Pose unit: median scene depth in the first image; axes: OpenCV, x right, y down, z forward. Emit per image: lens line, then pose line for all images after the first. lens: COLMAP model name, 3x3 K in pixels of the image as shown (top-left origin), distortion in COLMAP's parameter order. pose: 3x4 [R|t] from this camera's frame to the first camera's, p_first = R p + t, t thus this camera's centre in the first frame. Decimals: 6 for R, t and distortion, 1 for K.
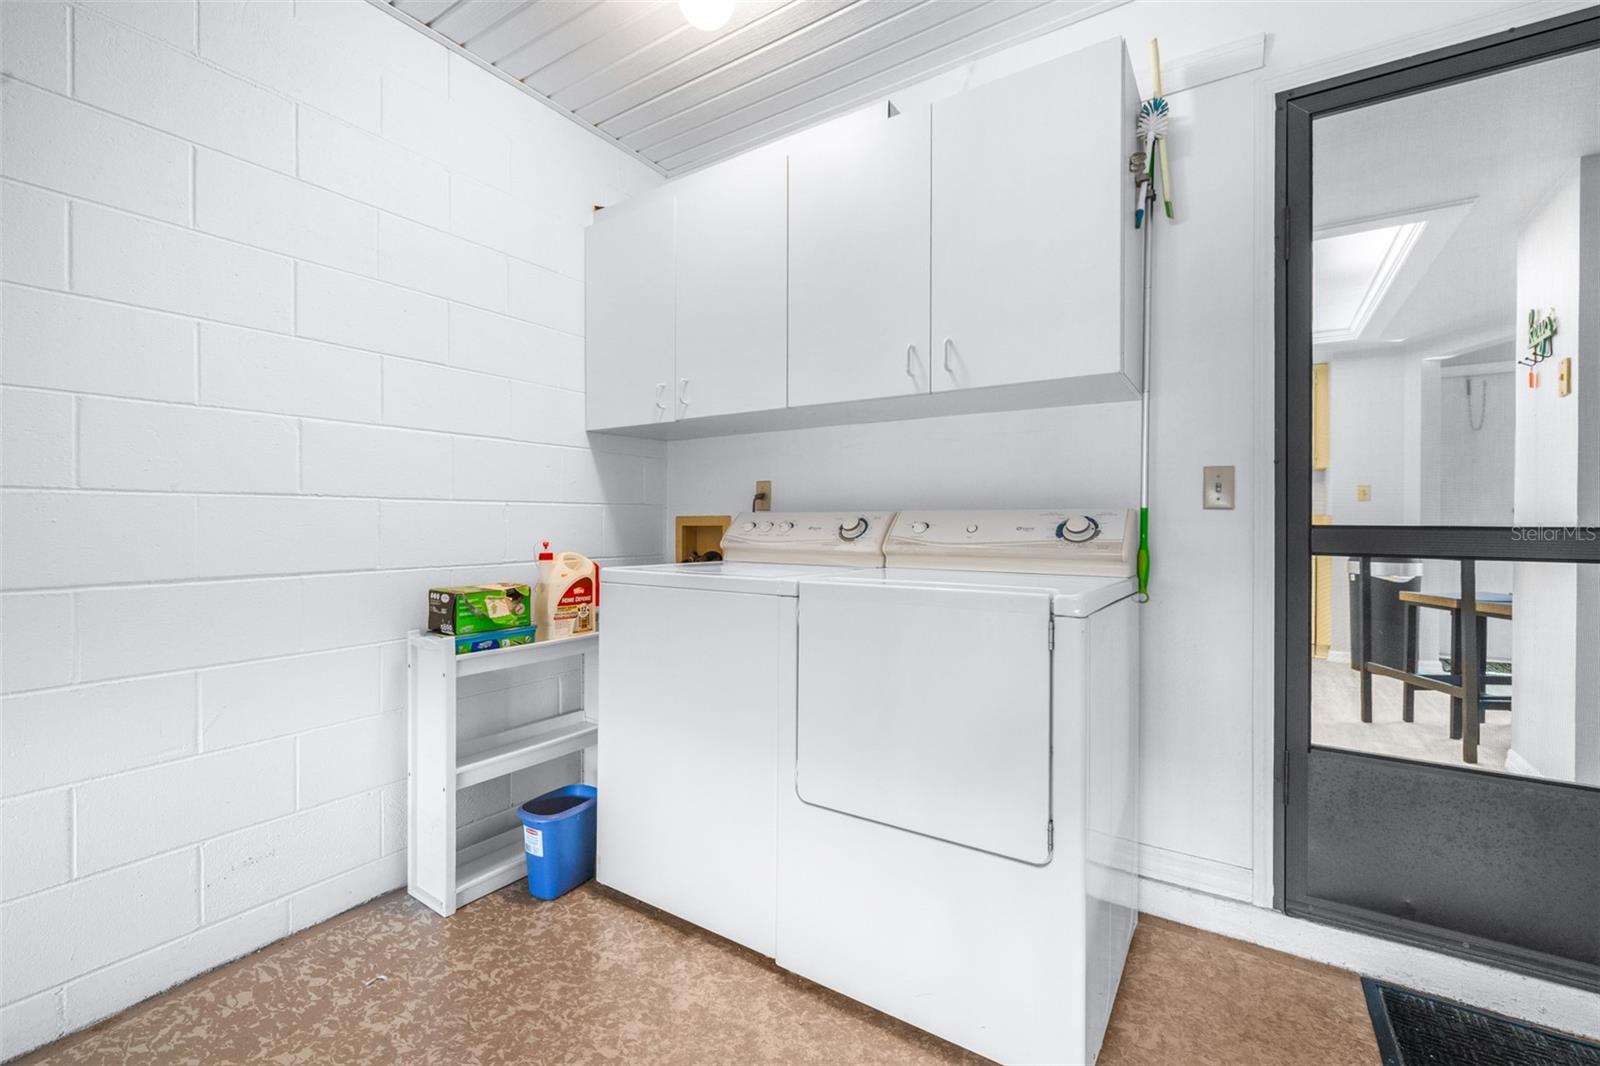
lens RADIAL K [[690.2, 0, 806.2], [0, 690.2, 522.8], [0, 0, 1]] dist [-0.002001, 0.000344]
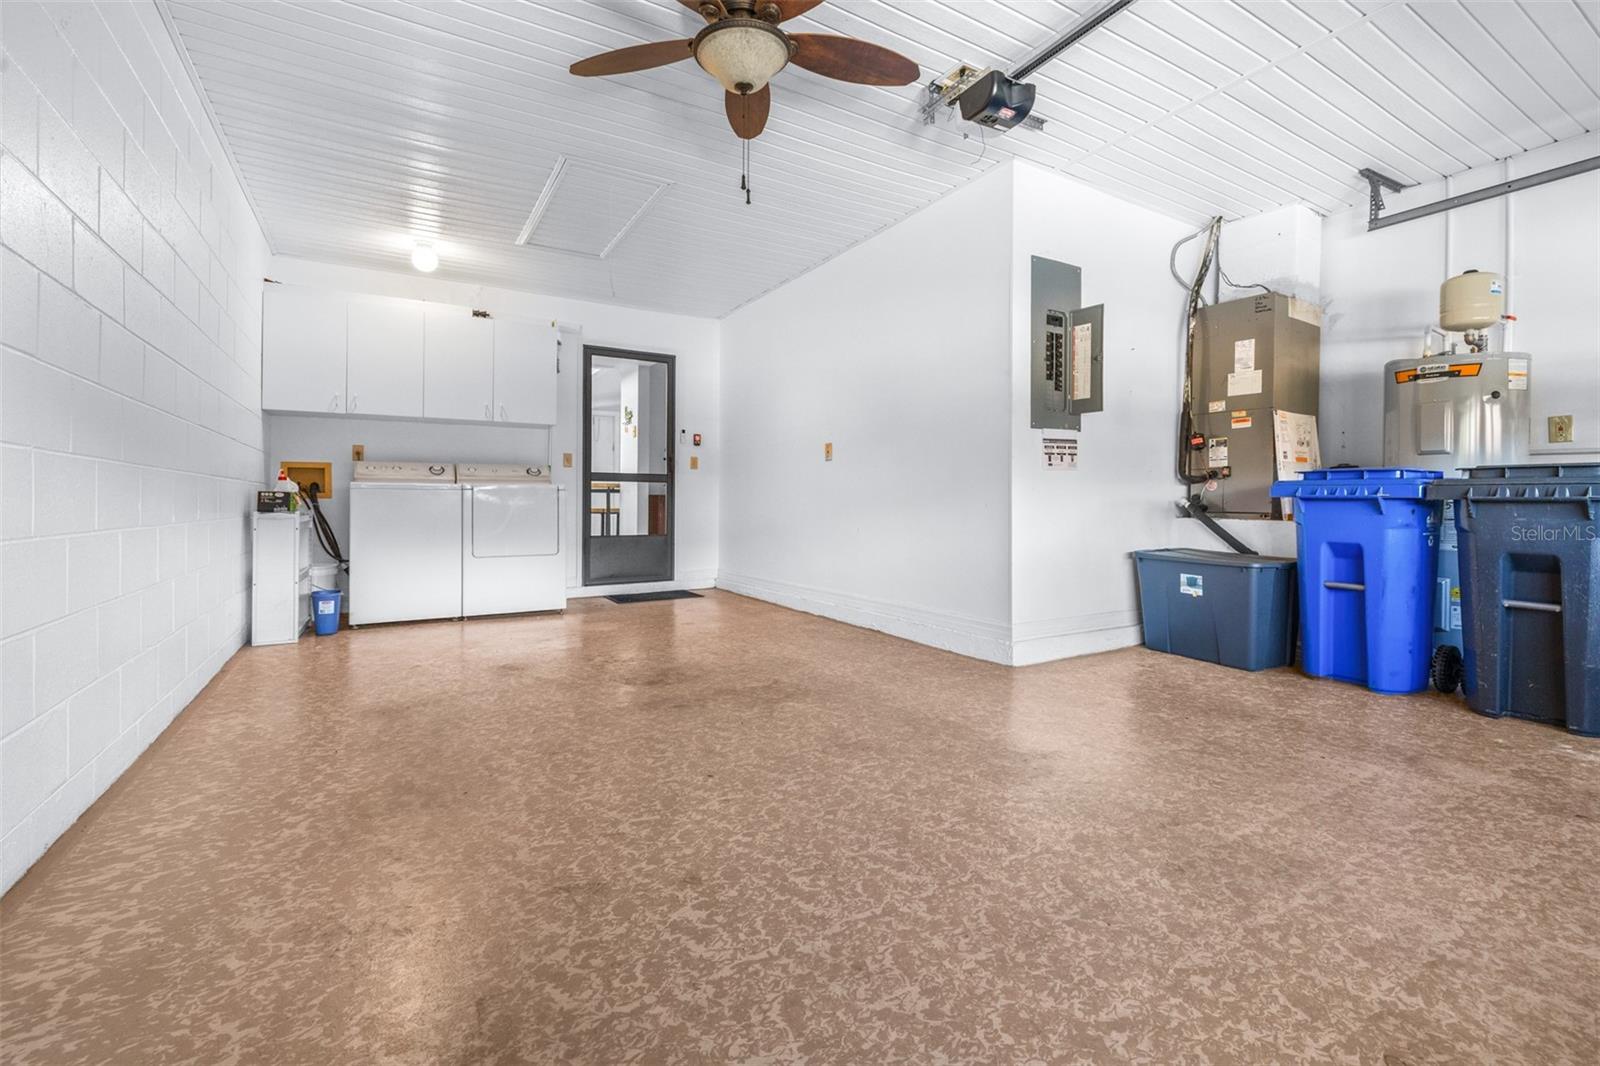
lens RADIAL K [[690.2, 0, 801.3], [0, 690.2, 502.1], [0, 0, 1]] dist [-0.002001, 0.000344]
pose [[0.439490, -0.000835, 0.898247, -1.614162], [-0.001137, 0.999998, 0.001486, 0.121955], [-0.898247, -0.001674, 0.439488, -1.237188]]
